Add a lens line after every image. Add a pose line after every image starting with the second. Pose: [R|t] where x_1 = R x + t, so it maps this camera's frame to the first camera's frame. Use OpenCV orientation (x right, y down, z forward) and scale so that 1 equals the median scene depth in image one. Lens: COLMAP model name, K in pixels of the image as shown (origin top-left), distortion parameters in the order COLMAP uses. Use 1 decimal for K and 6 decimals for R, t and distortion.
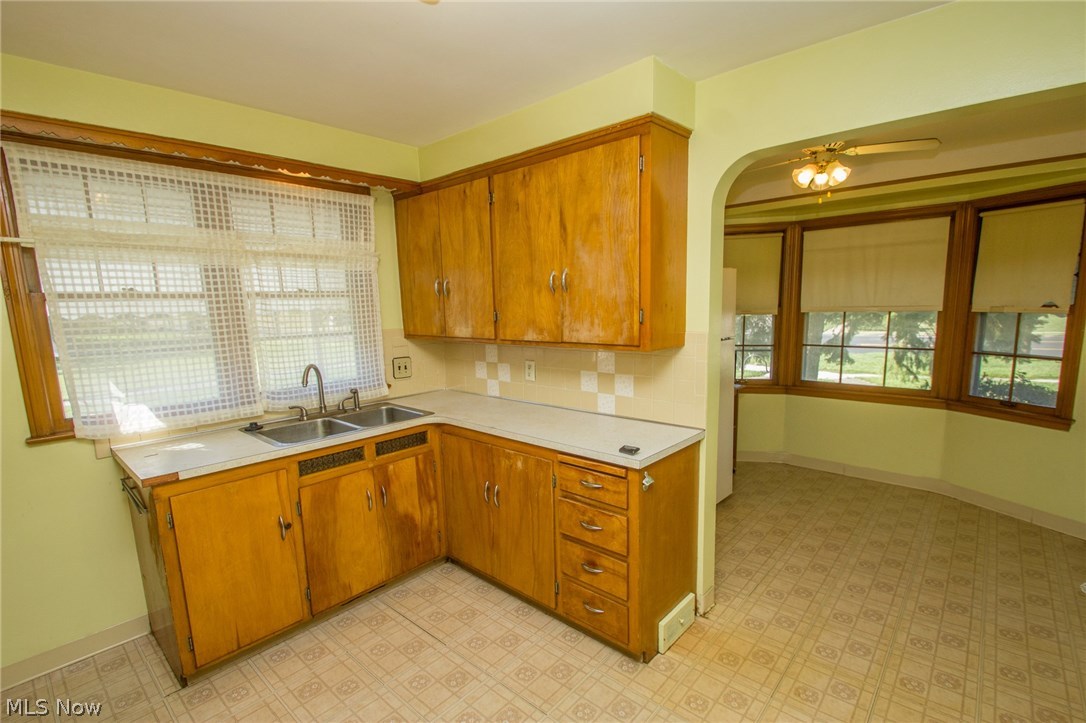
lens RADIAL K [[506.8, 0, 518.8], [0, 506.8, 382.5], [0, 0, 1]] dist [-0.042787, -0.000210]
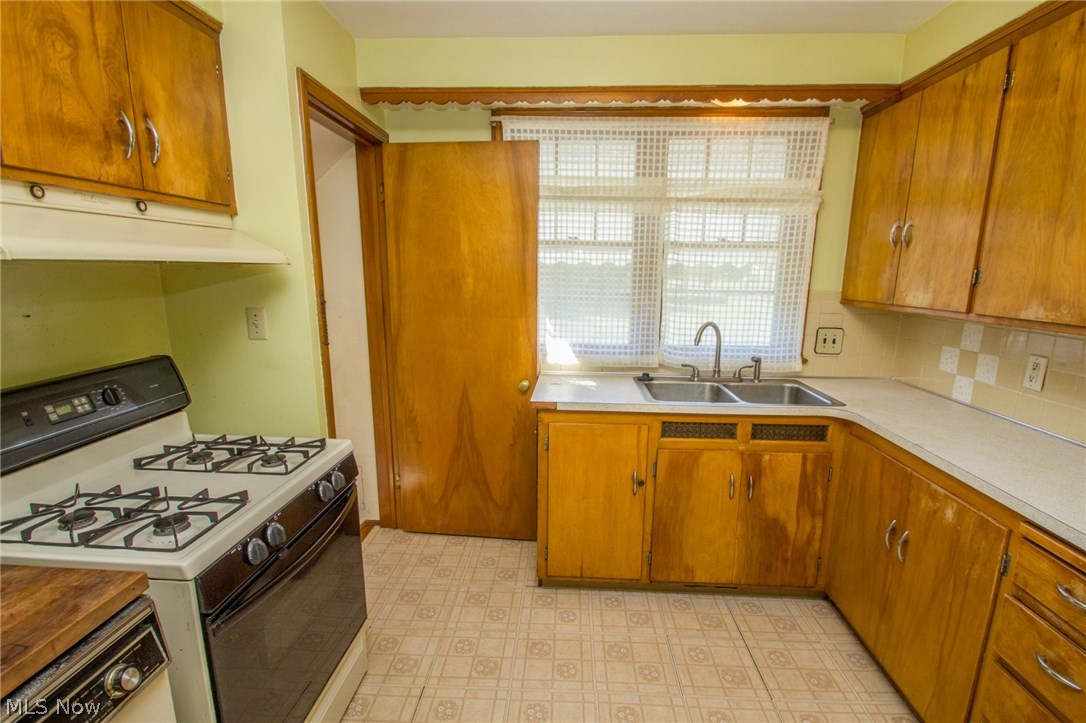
lens RADIAL K [[502.9, 0, 549.6], [0, 502.9, 382.0], [0, 0, 1]] dist [0.000437, -0.012508]
pose [[0.646511, 0.194632, -0.737660, 0.097410], [-0.147366, 0.980559, 0.129565, -0.005072], [0.748536, 0.024941, 0.662624, 0.200208]]
